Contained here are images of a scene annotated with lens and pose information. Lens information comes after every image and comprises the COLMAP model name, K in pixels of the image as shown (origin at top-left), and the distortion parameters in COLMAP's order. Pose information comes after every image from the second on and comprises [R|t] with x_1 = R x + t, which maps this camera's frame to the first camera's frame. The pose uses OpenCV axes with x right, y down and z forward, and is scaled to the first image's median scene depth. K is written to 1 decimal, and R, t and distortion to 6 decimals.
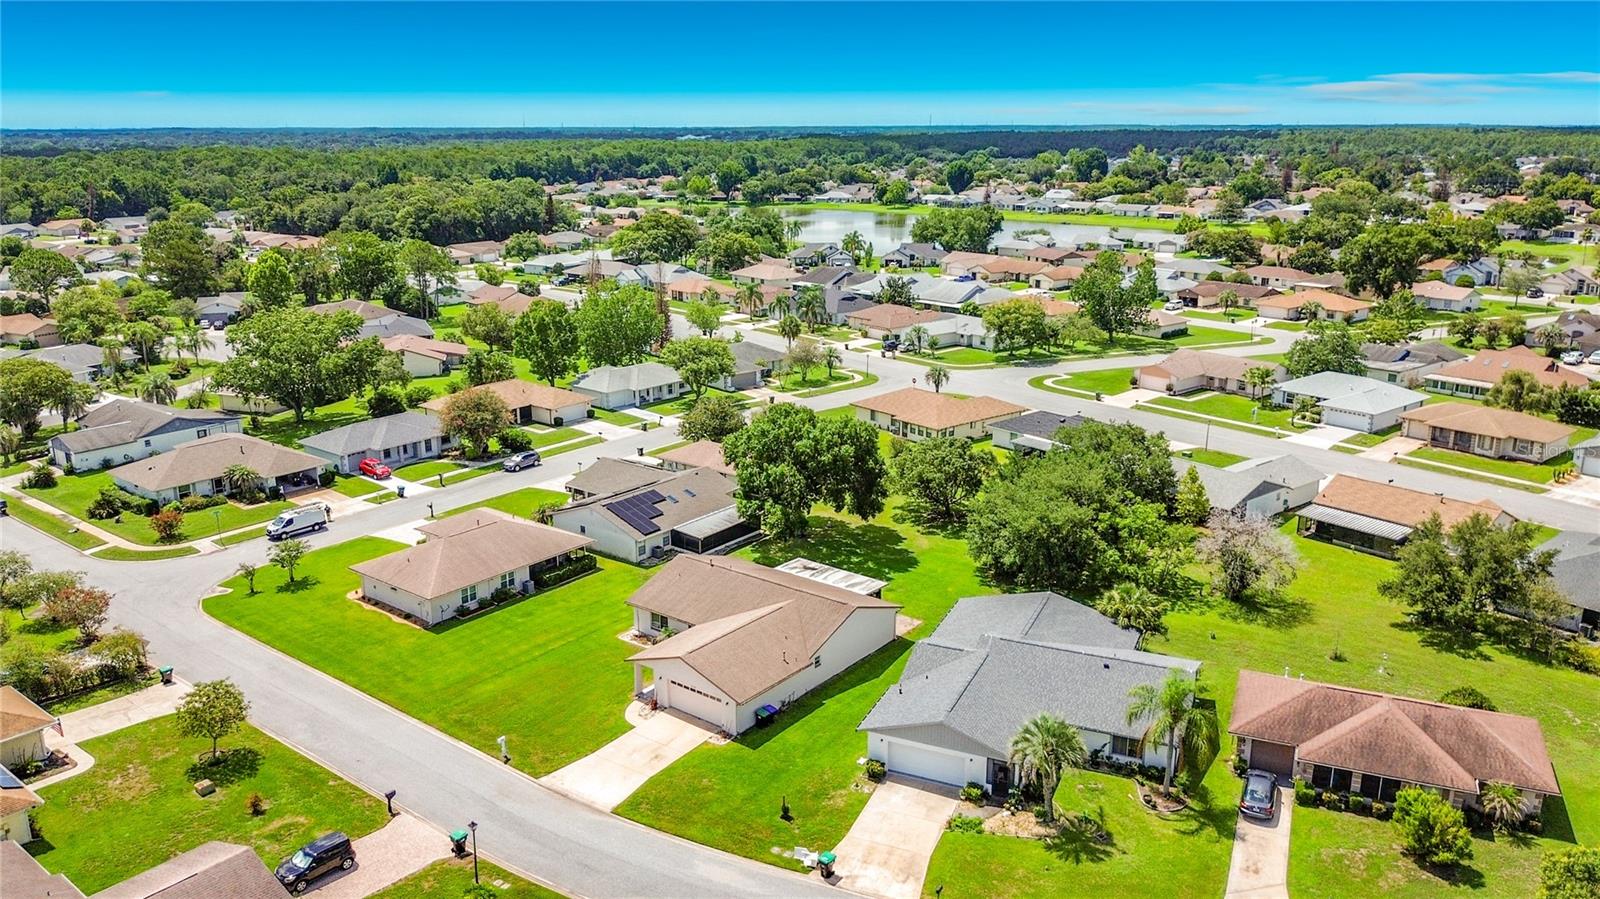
lens RADIAL K [[1178.8, 0, 800.0], [0, 1178.8, 449.5], [0, 0, 1]] dist [0.068323, -0.144188]
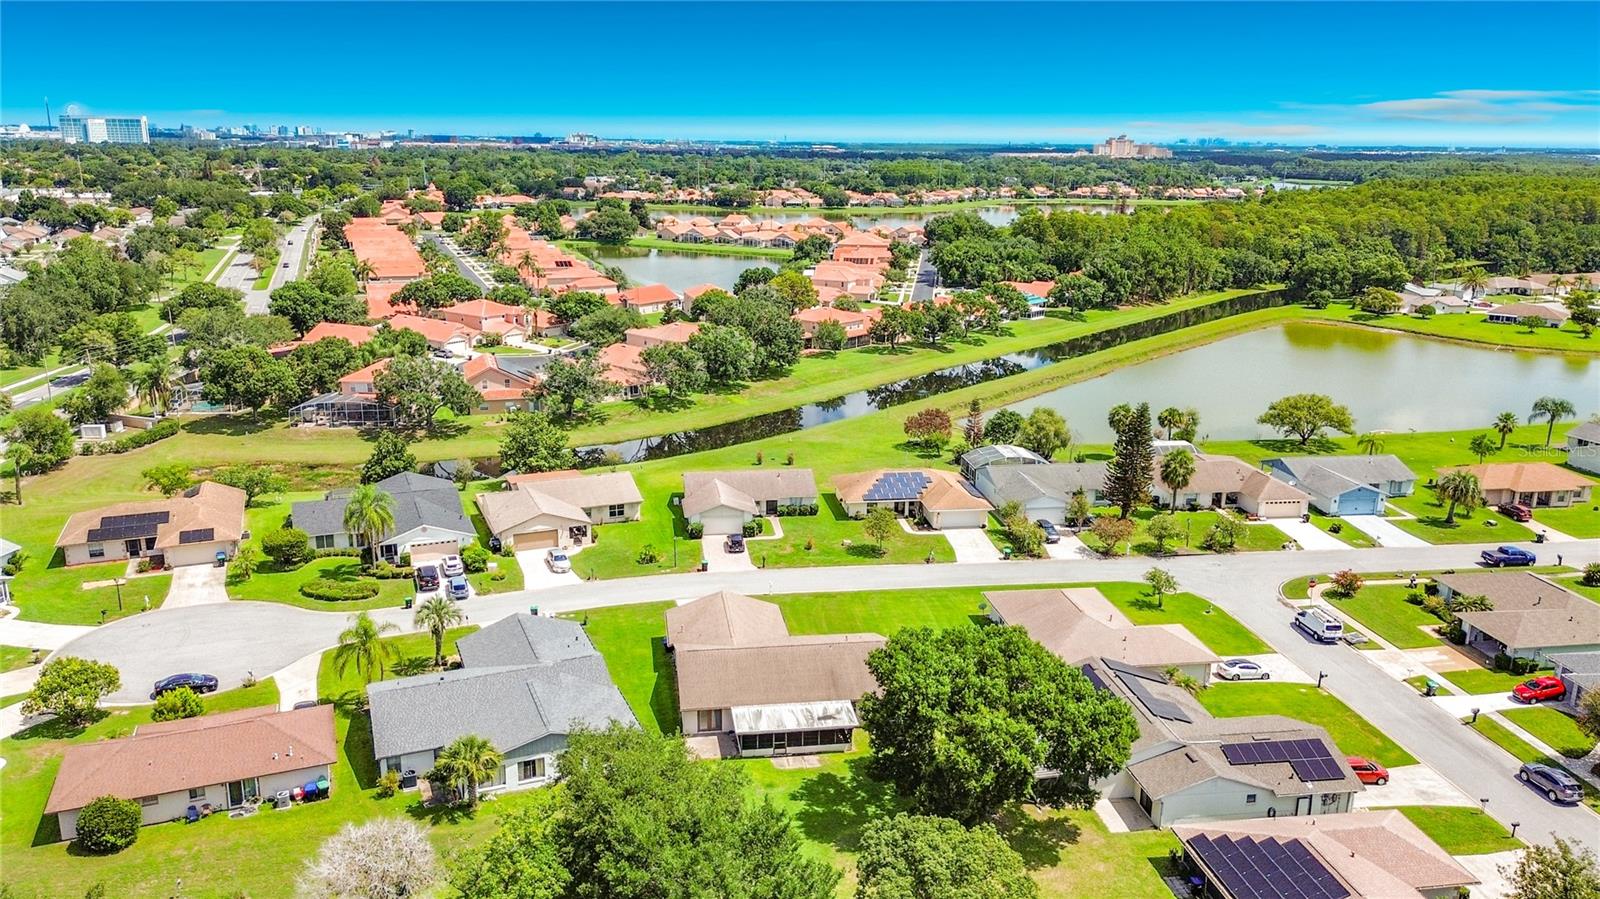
lens RADIAL K [[1168.5, 0, 793.4], [0, 1168.5, 447.7], [0, 0, 1]] dist [0.103620, -0.137376]
pose [[-0.691820, 0.177960, -0.699797, 0.604446], [-0.201223, 0.883245, 0.423541, -0.447650], [0.693466, 0.433830, -0.575237, 1.380072]]
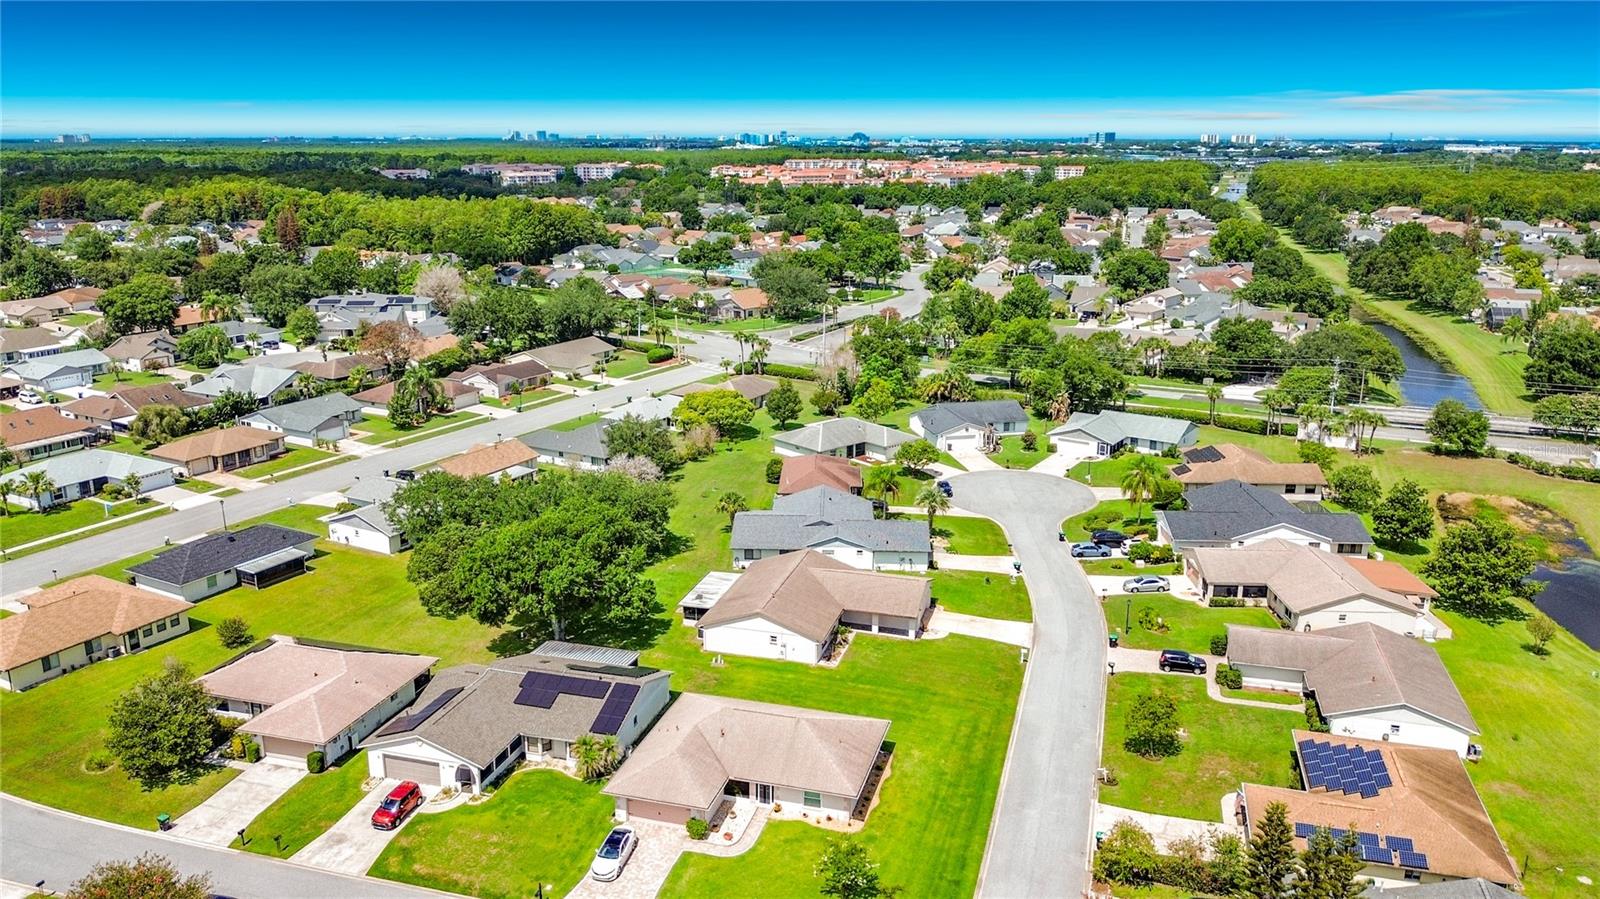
lens RADIAL K [[1180.7, 0, 796.3], [0, 1180.7, 481.3], [0, 0, 1]] dist [0.037416, -0.075299]
pose [[-0.373024, -0.263692, 0.889562, -1.026653], [0.241923, 0.897956, 0.367626, -0.403489], [-0.895727, 0.352339, -0.271166, 1.164218]]
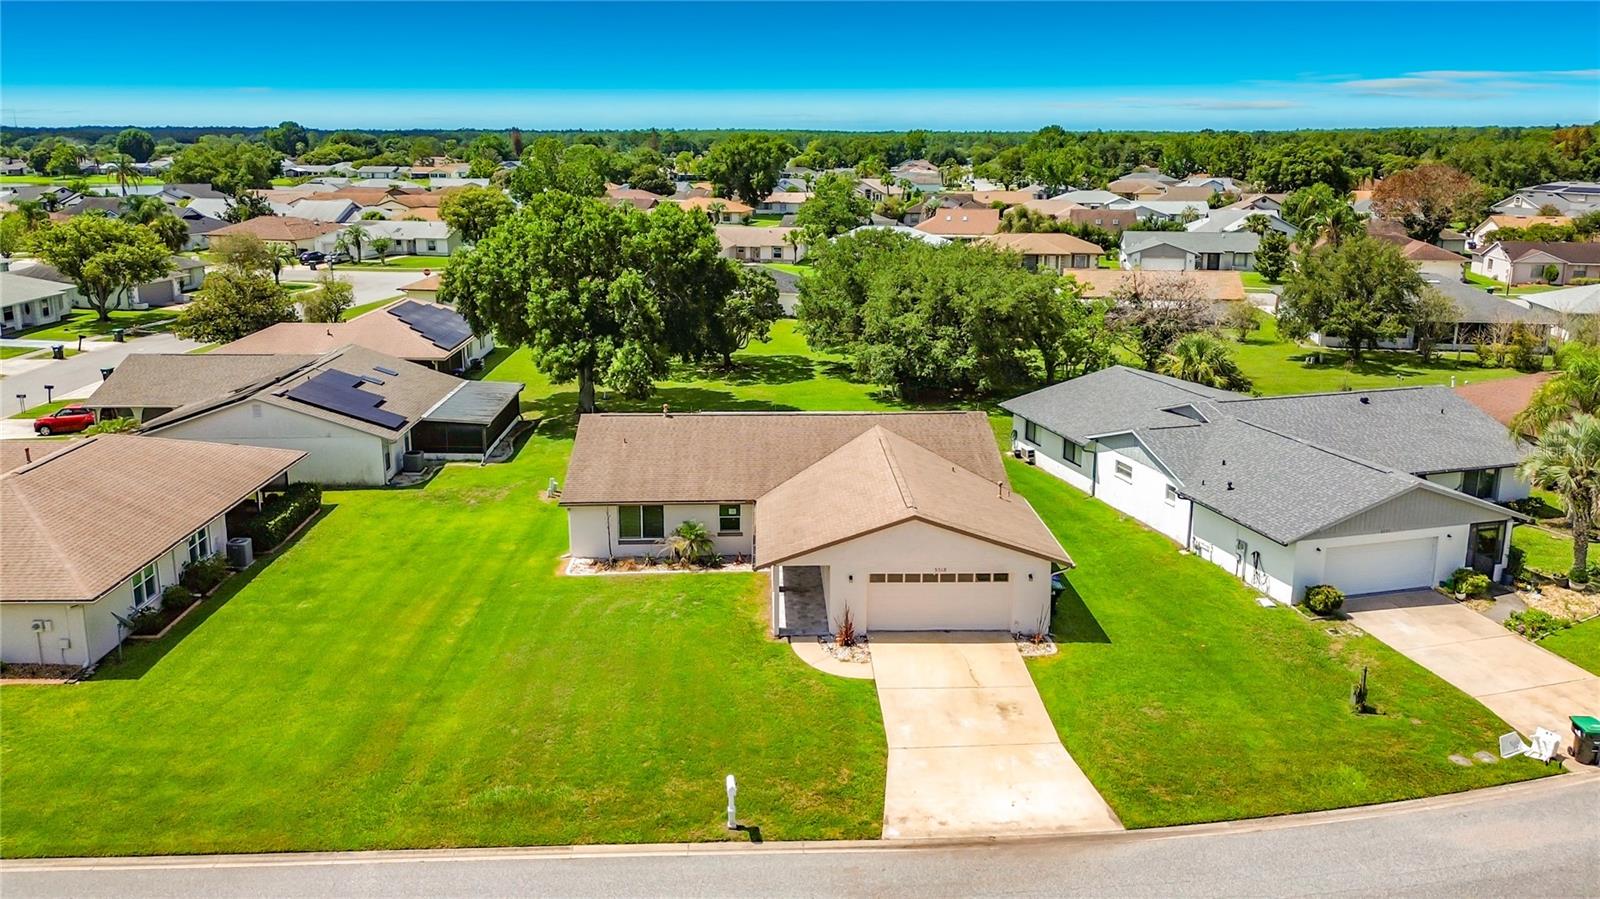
lens RADIAL K [[1149.5, 0, 800.3], [0, 1149.5, 422.6], [0, 0, 1]] dist [0.067292, -0.071732]
pose [[0.763816, -0.149349, 0.627917, -0.337304], [0.166798, 0.985488, 0.031498, 0.088091], [-0.623509, 0.080677, 0.777643, 0.505082]]
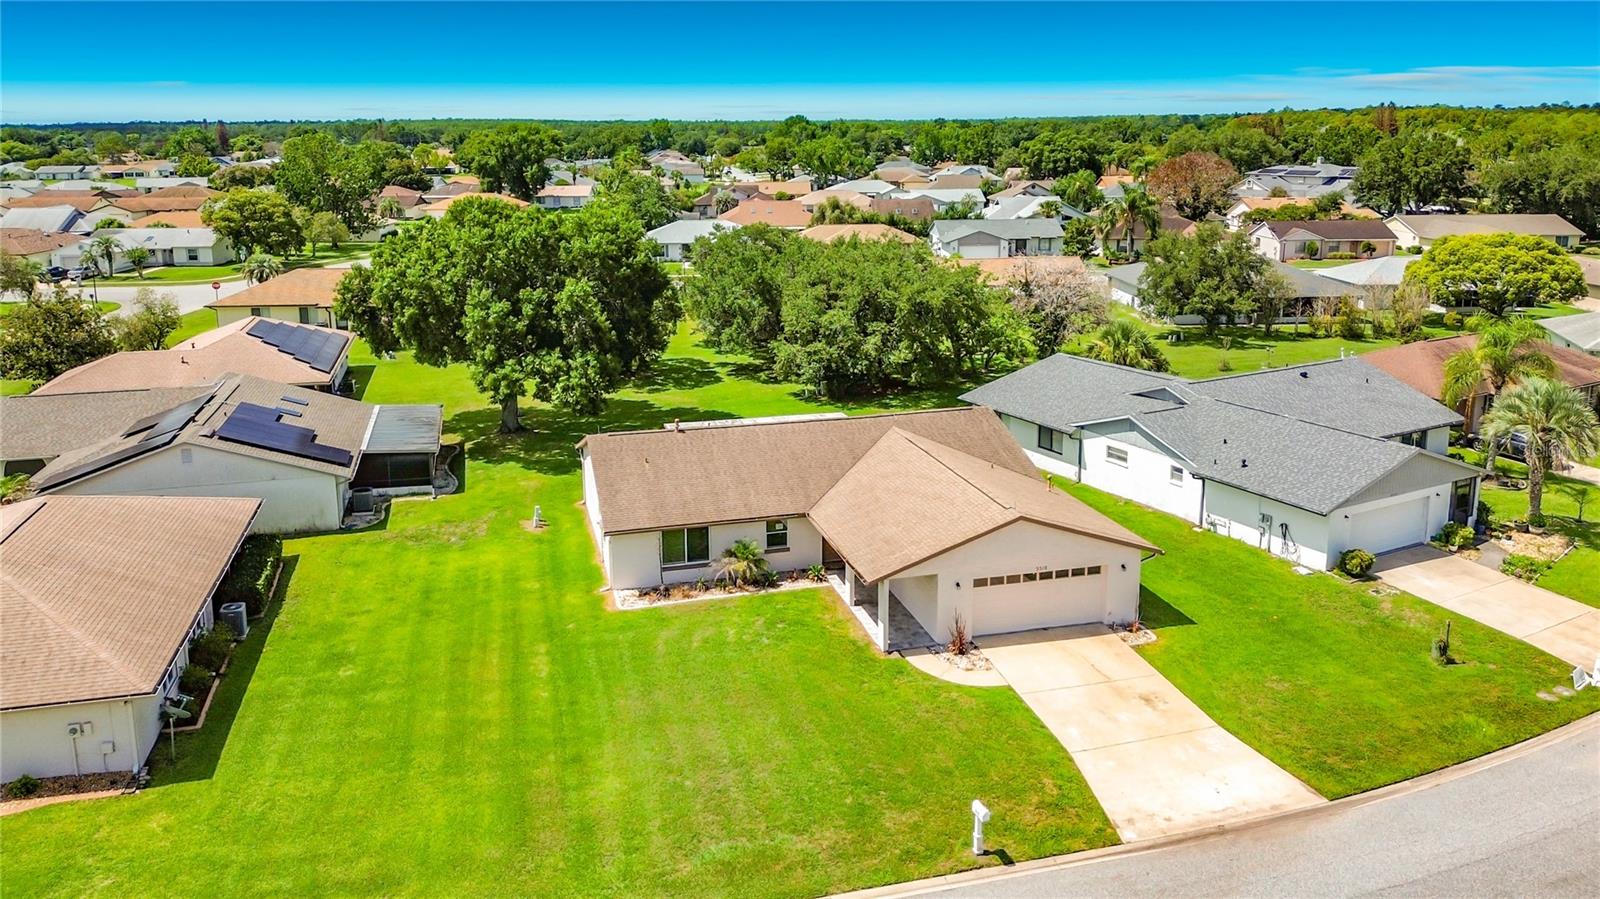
lens RADIAL K [[1176.4, 0, 798.4], [0, 1176.4, 397.6], [0, 0, 1]] dist [0.042167, -0.067511]
pose [[0.596743, -0.179876, 0.782012, -0.413224], [0.216824, 0.974445, 0.058684, 0.060351], [-0.772584, 0.134540, 0.620495, 0.588494]]
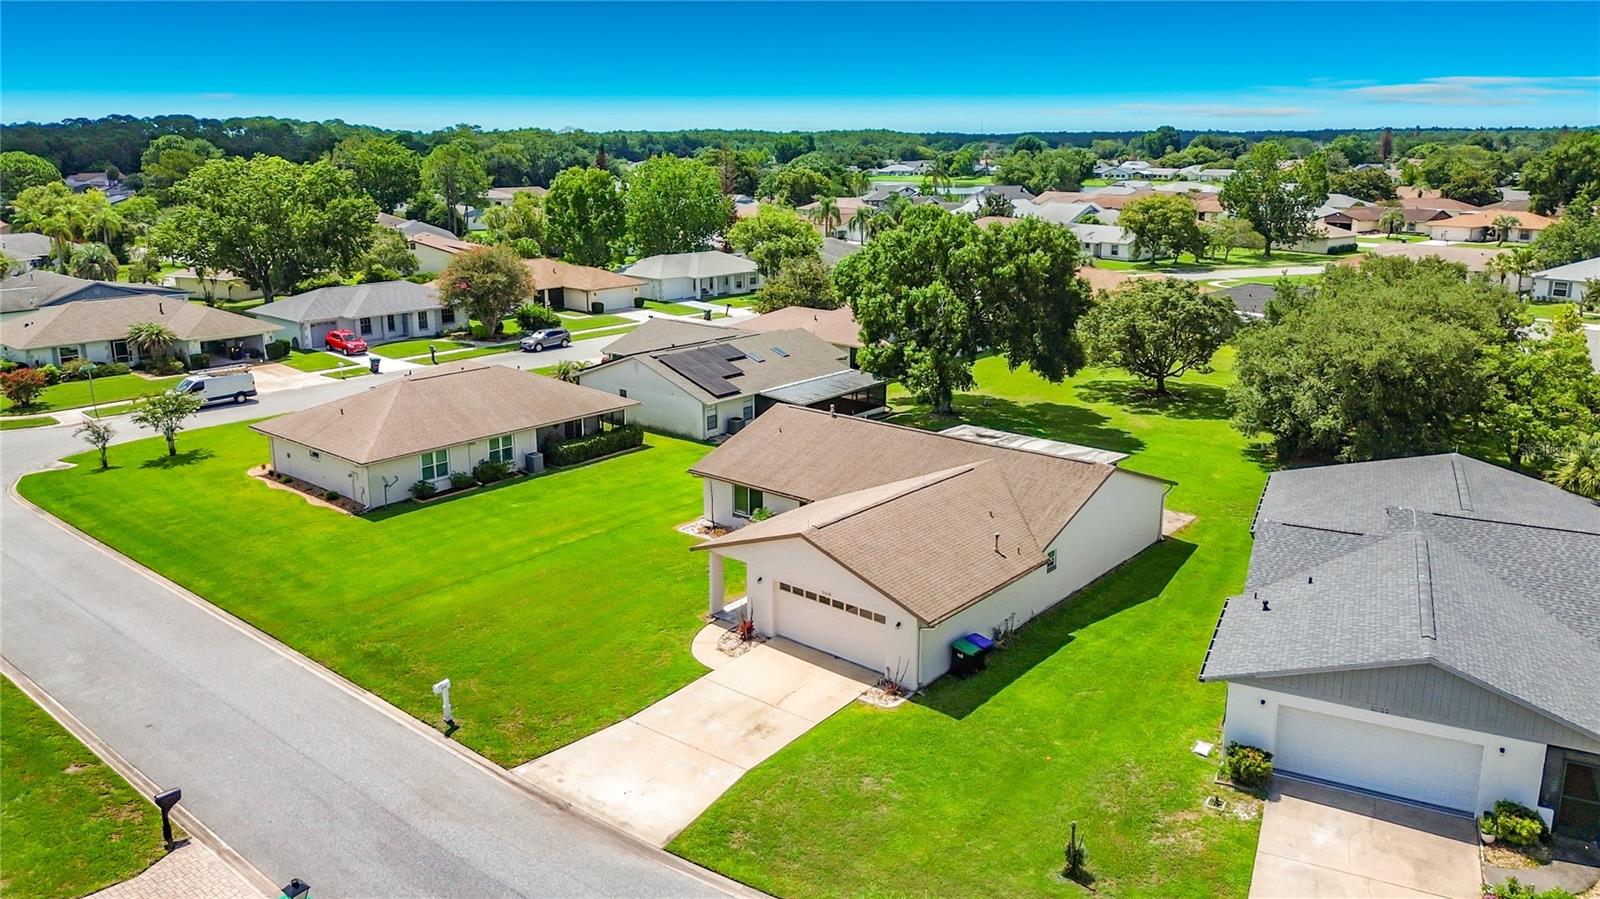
lens RADIAL K [[1149.5, 0, 800.3], [0, 1149.5, 422.6], [0, 0, 1]] dist [0.067292, -0.071732]
pose [[0.999199, 0.011242, -0.038409, -0.064806], [-0.012303, 0.999546, -0.027502, 0.109410], [0.038082, 0.027953, 0.998884, 0.390737]]
